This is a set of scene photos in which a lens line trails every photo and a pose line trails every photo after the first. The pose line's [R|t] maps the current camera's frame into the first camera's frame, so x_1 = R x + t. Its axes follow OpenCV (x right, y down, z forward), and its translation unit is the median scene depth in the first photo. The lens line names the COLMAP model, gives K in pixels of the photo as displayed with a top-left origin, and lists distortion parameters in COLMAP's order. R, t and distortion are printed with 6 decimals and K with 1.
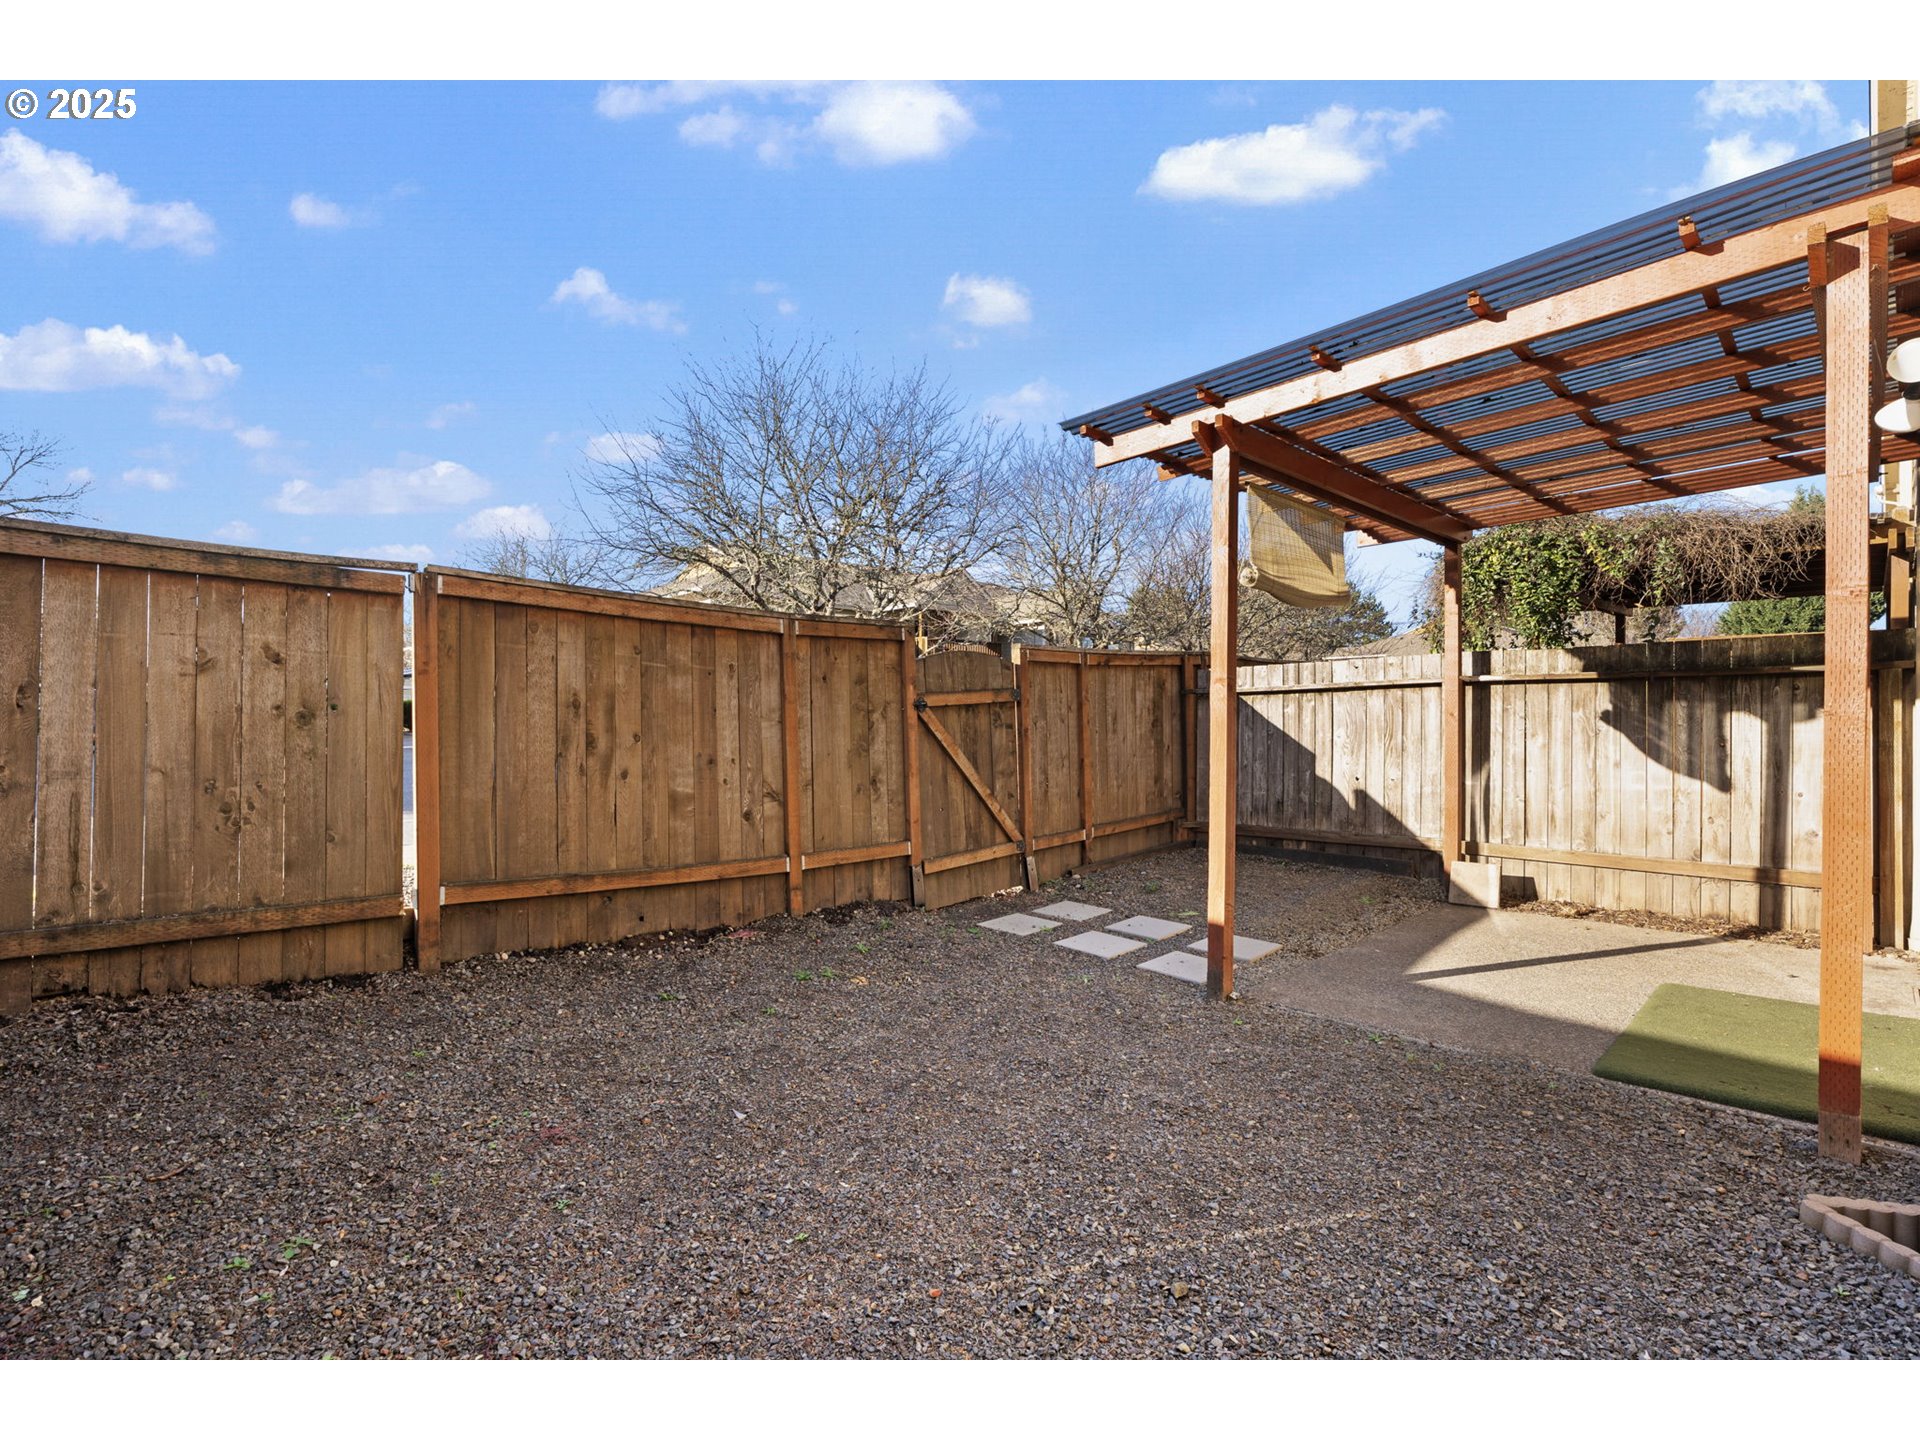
lens RADIAL K [[886.9, 0, 952.9], [0, 886.9, 719.7], [0, 0, 1]] dist [0.001132, -0.000083]
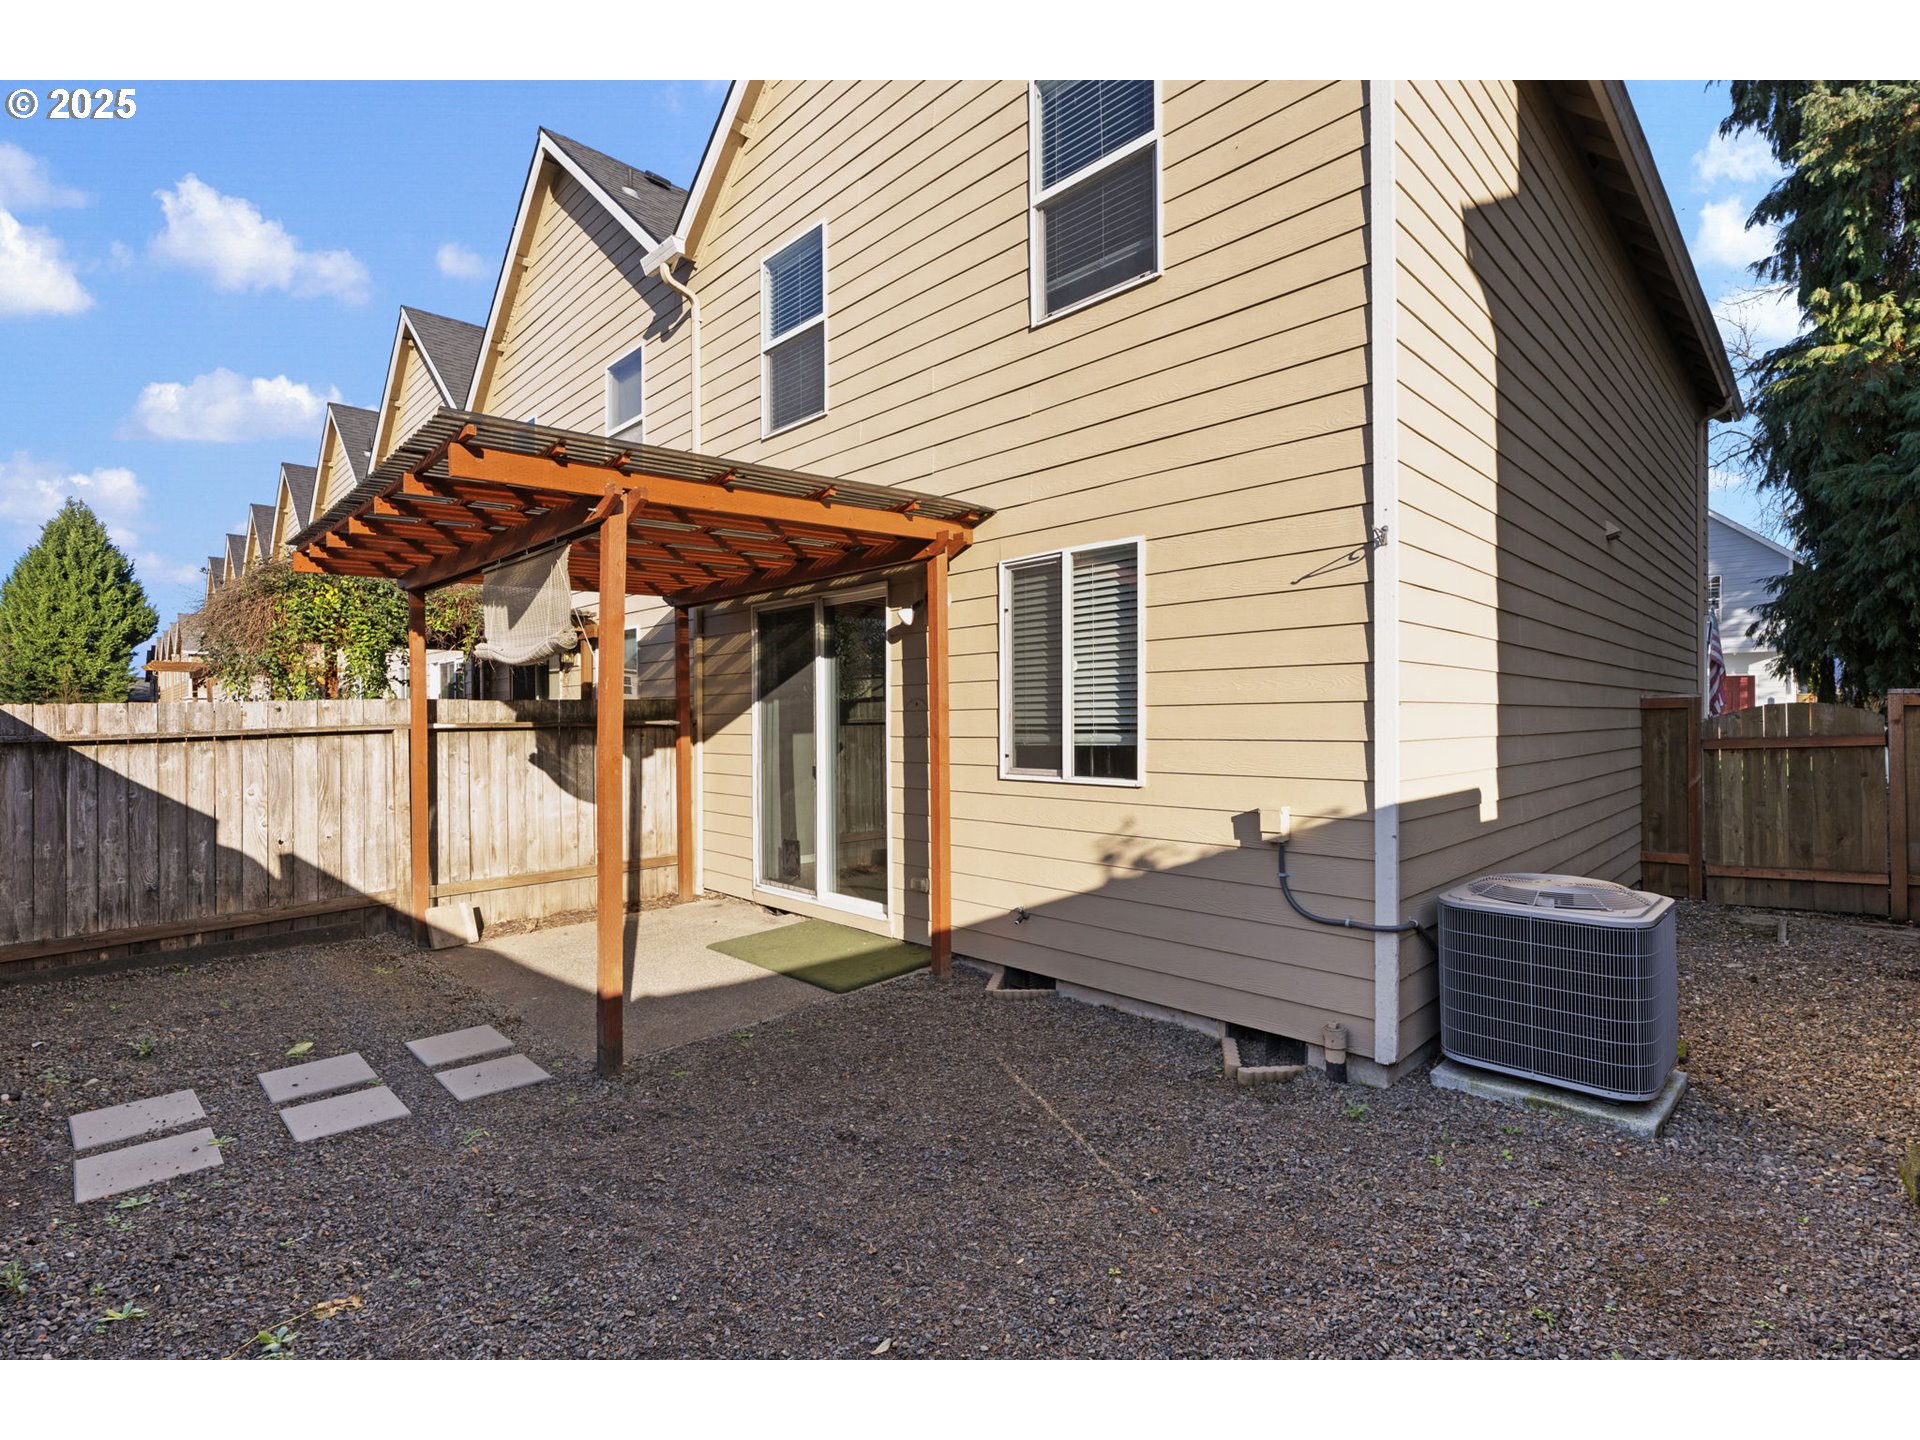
lens RADIAL K [[886.9, 0, 952.9], [0, 886.9, 719.7], [0, 0, 1]] dist [0.001132, -0.000083]
pose [[-0.002236, -0.002481, 0.999994, -0.489433], [0.017199, 0.999849, 0.002519, -0.051598], [-0.999850, 0.017204, -0.002193, 0.447854]]
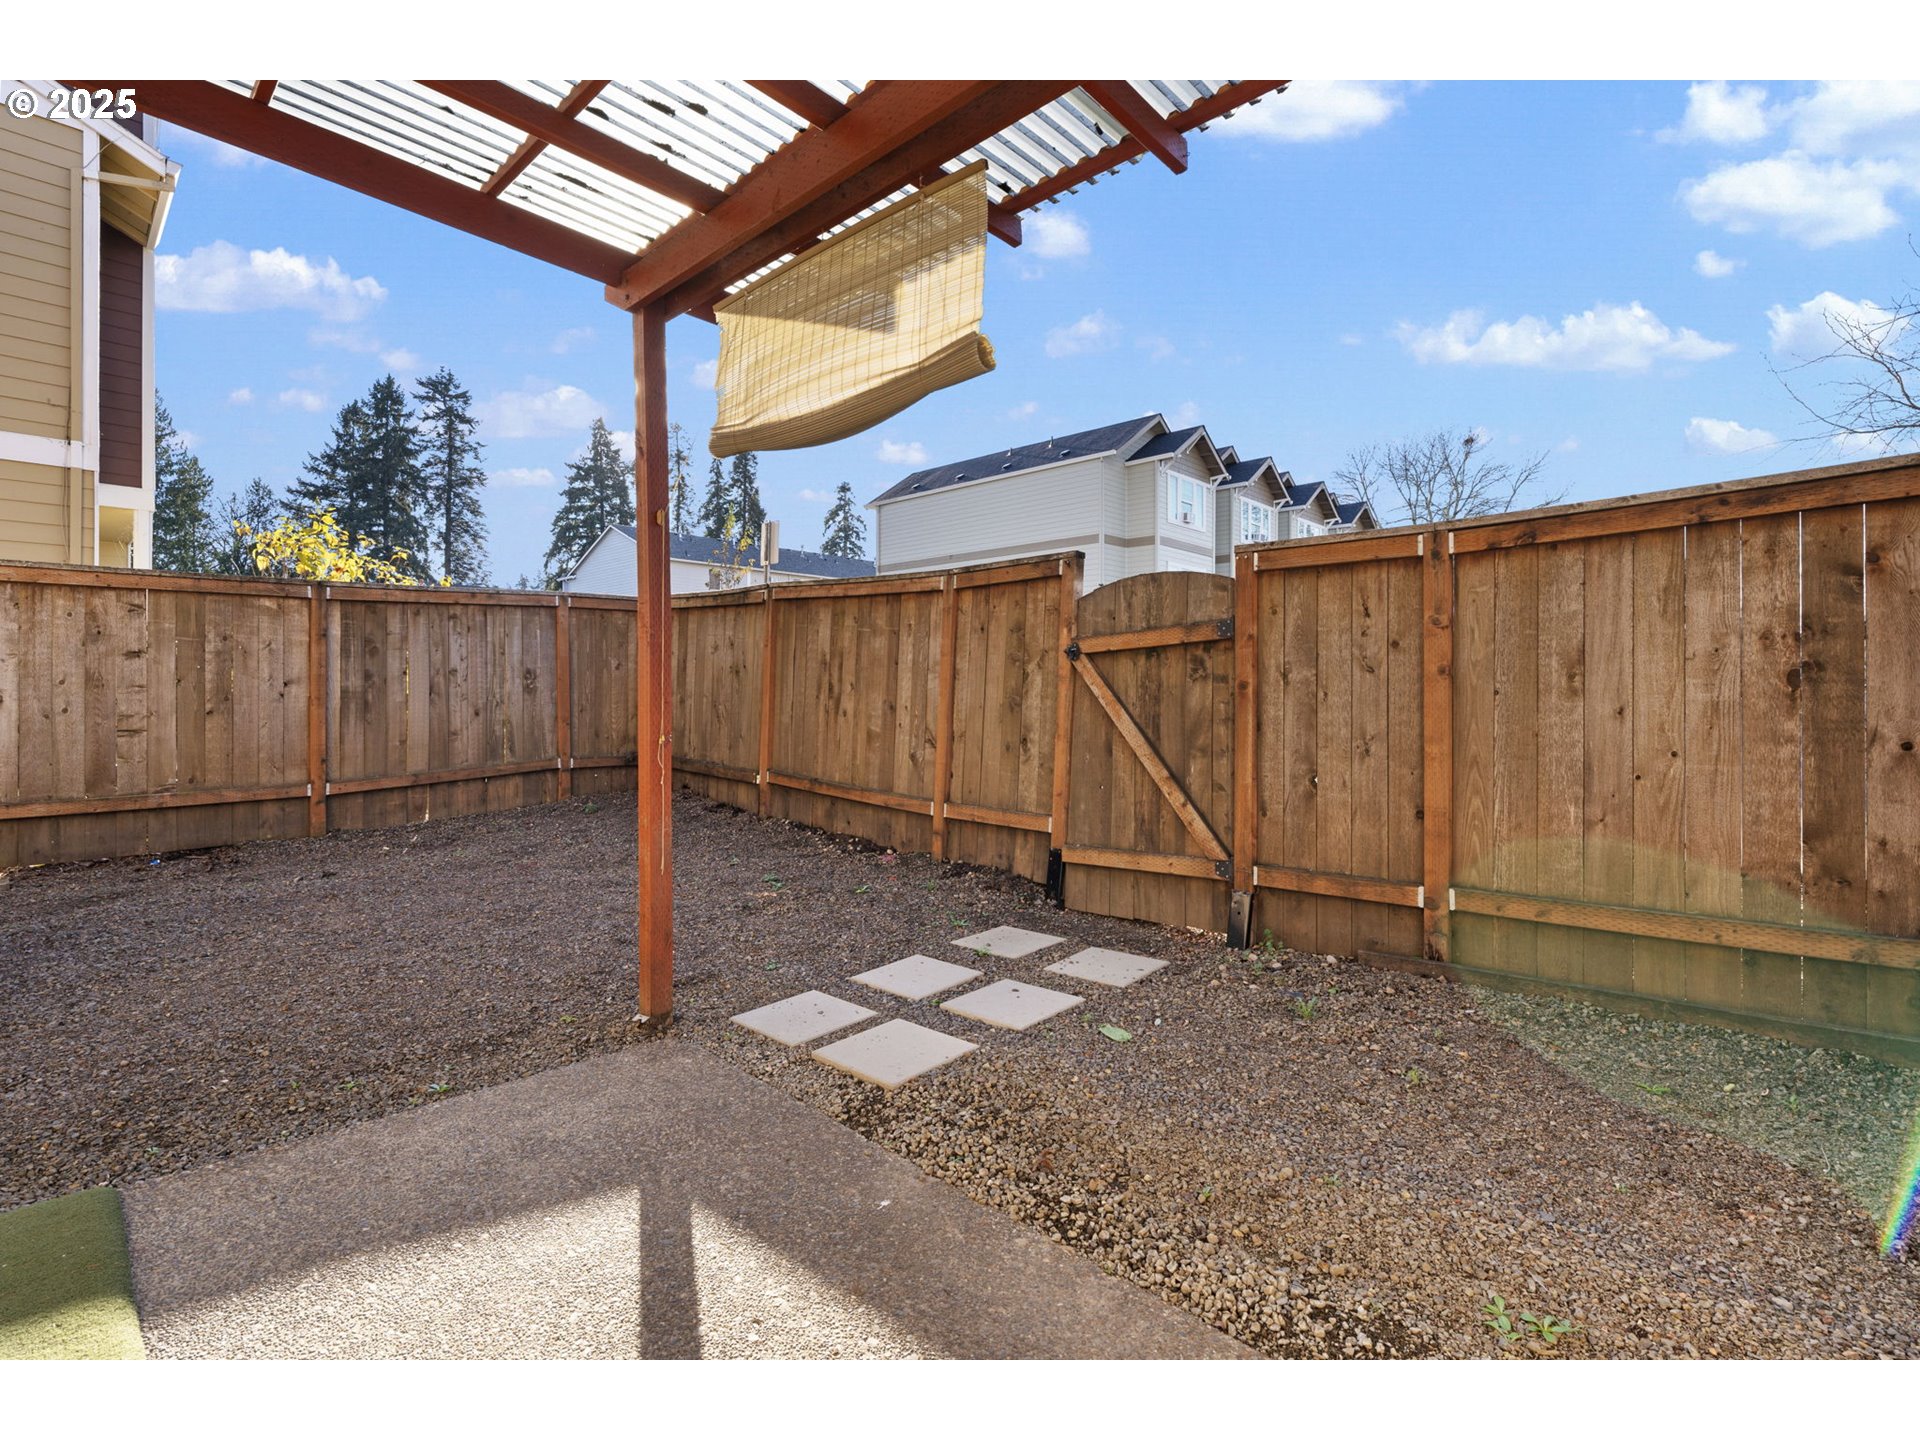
lens RADIAL K [[900.7, 0, 991.5], [0, 900.7, 689.9], [0, 0, 1]] dist [0.000048, -0.000018]
pose [[0.052850, 0.001255, -0.998602, 0.793245], [-0.008229, 0.999966, 0.000821, 0.018358], [0.998569, 0.008174, 0.052858, 0.902811]]
